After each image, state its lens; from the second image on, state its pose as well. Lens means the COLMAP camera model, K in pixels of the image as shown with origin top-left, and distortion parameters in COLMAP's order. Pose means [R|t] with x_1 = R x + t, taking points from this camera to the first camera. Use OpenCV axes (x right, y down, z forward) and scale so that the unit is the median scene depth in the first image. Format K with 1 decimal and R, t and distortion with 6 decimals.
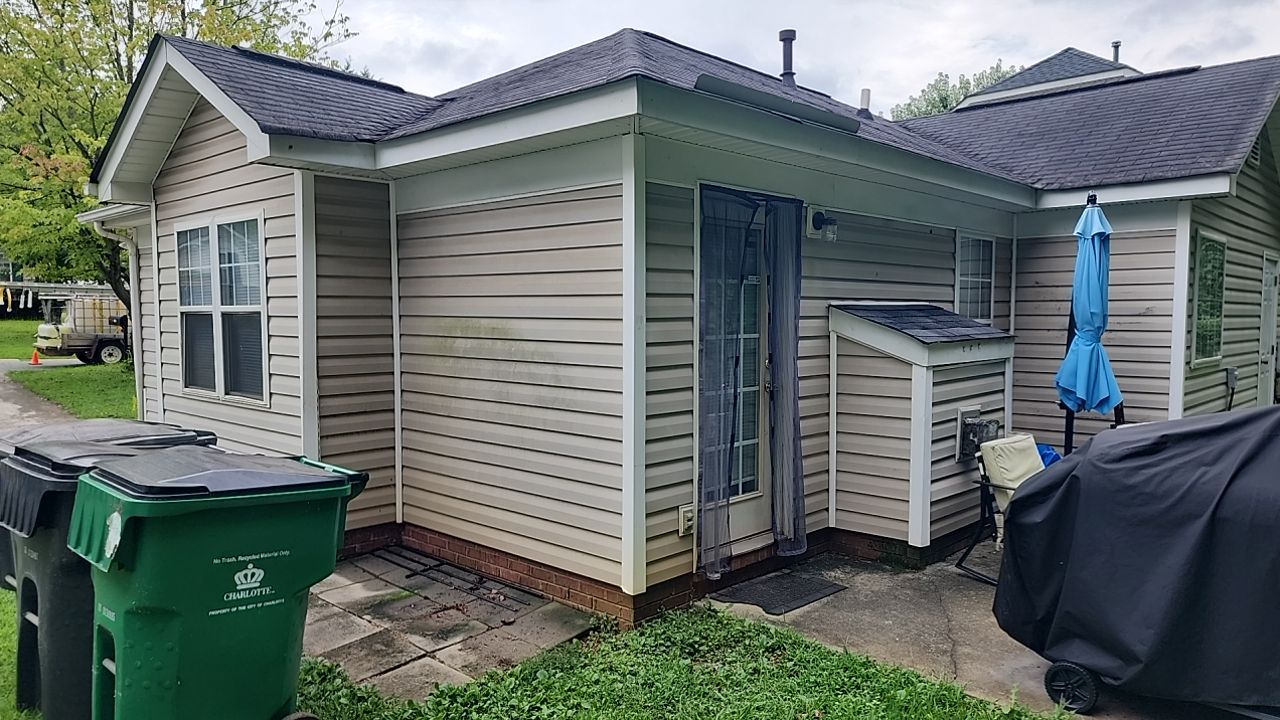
lens RADIAL K [[895.6, 0, 643.0], [0, 895.6, 363.2], [0, 0, 1]] dist [0.061039, -0.047379]
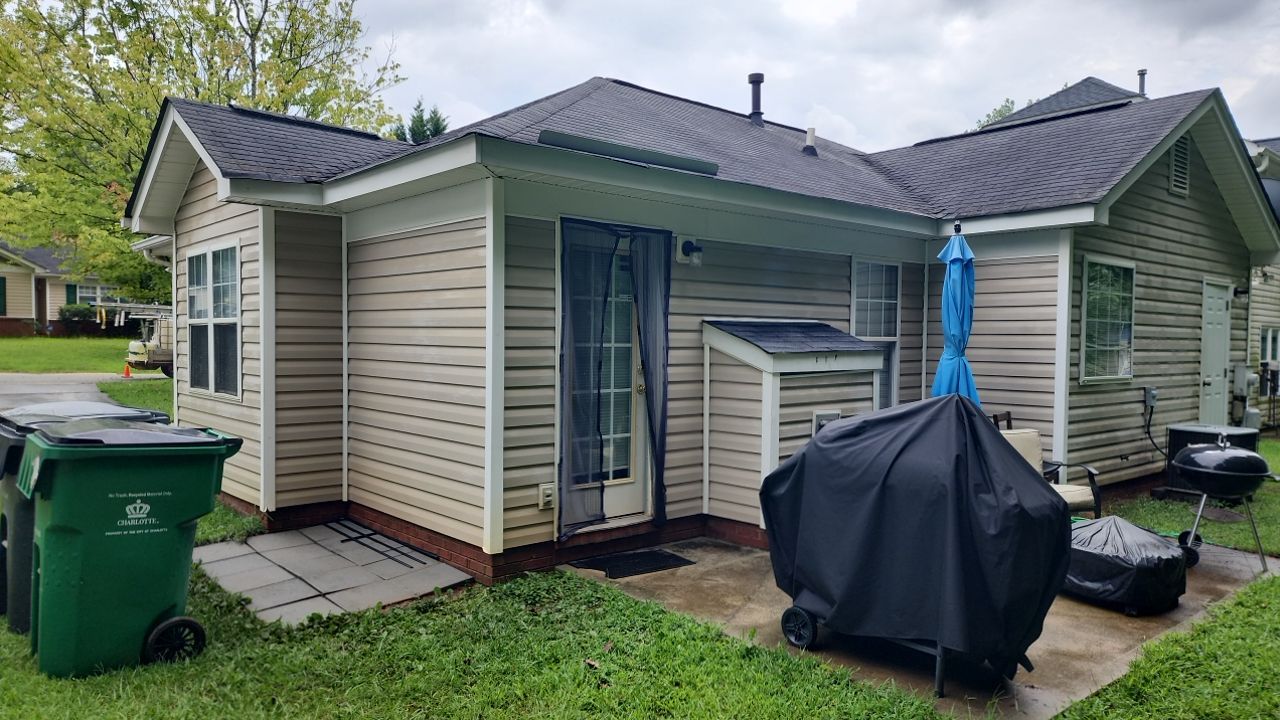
lens RADIAL K [[896.9, 0, 640.1], [0, 896.9, 363.9], [0, 0, 1]] dist [0.082367, -0.073044]
pose [[0.994437, 0.012042, -0.104647, 0.259641], [-0.015144, 0.999468, -0.028893, 0.027079], [0.104243, 0.030317, 0.994090, -0.163299]]
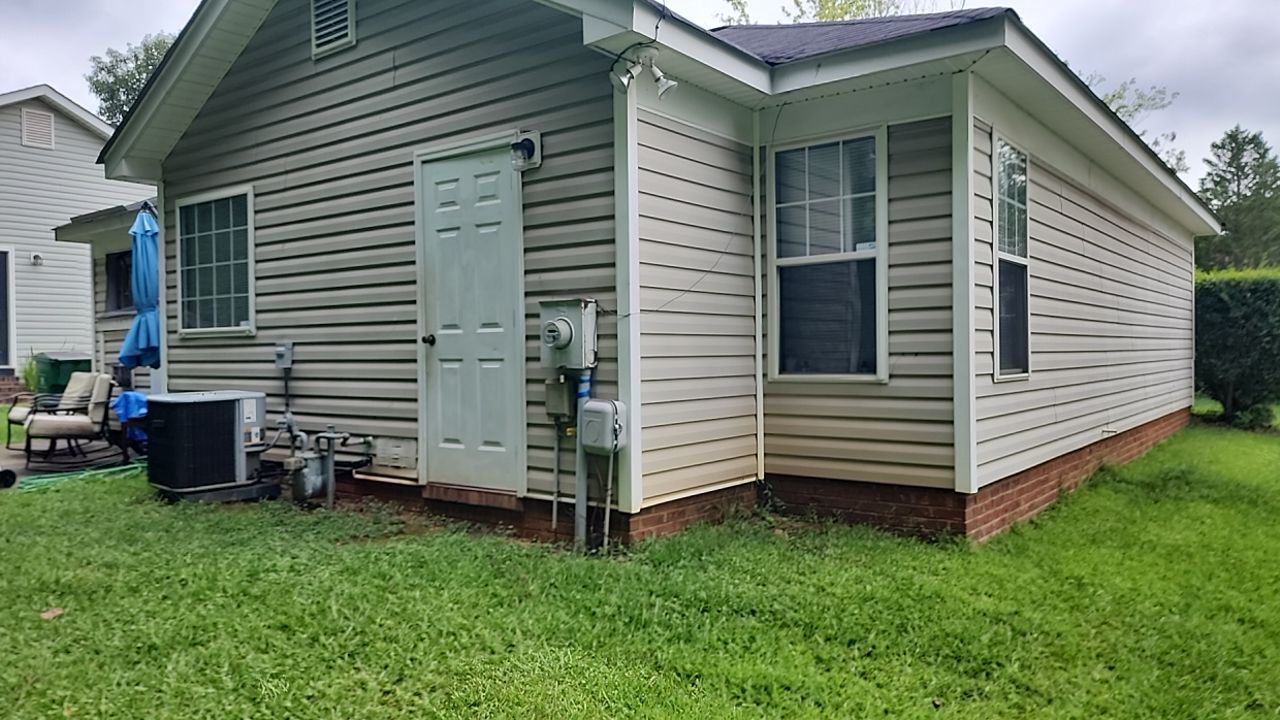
lens RADIAL K [[864.9, 0, 598.3], [0, 864.9, 385.5], [0, 0, 1]] dist [0.053852, -0.002885]
pose [[0.065035, 0.039958, -0.997083, 2.113108], [-0.043697, 0.998354, 0.037159, 0.004346], [0.996926, 0.041153, 0.066674, 1.824099]]
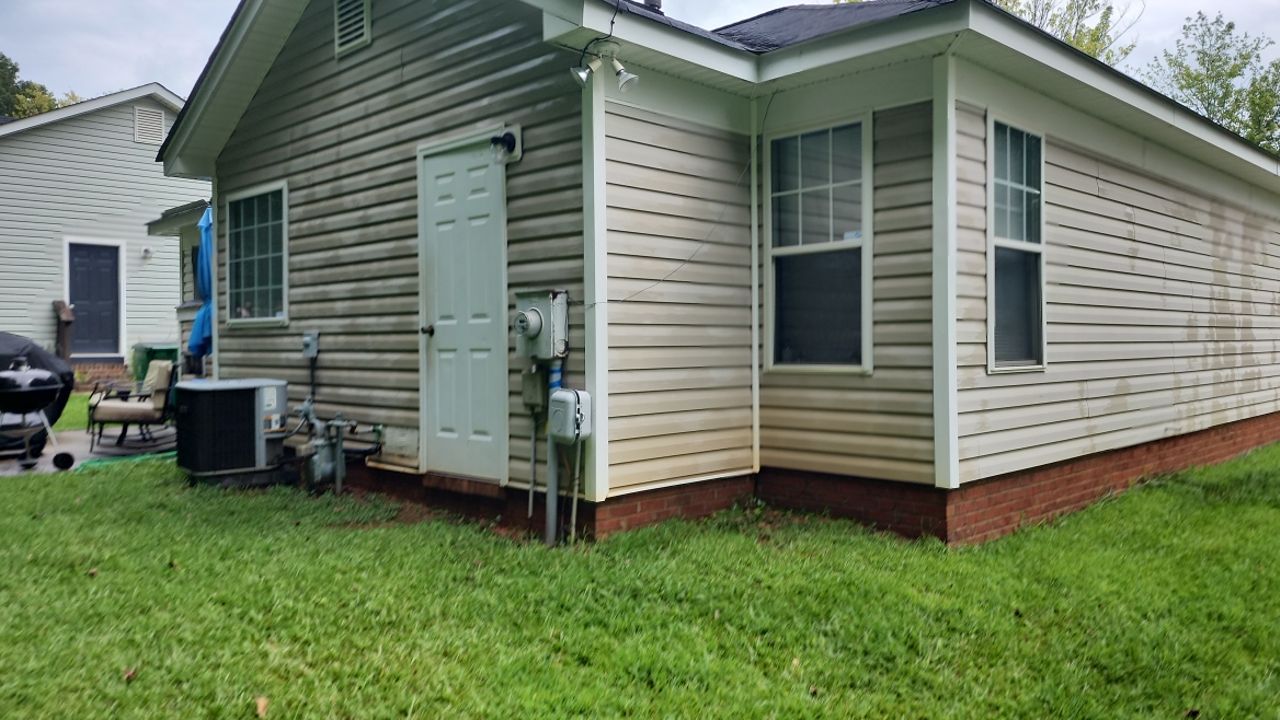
lens RADIAL K [[896.9, 0, 640.1], [0, 896.9, 363.9], [0, 0, 1]] dist [0.082367, -0.073044]
pose [[-0.033724, 0.025824, -0.999098, 2.149796], [-0.044558, 0.998633, 0.027316, -0.002464], [0.998437, 0.045439, -0.032527, 1.968008]]
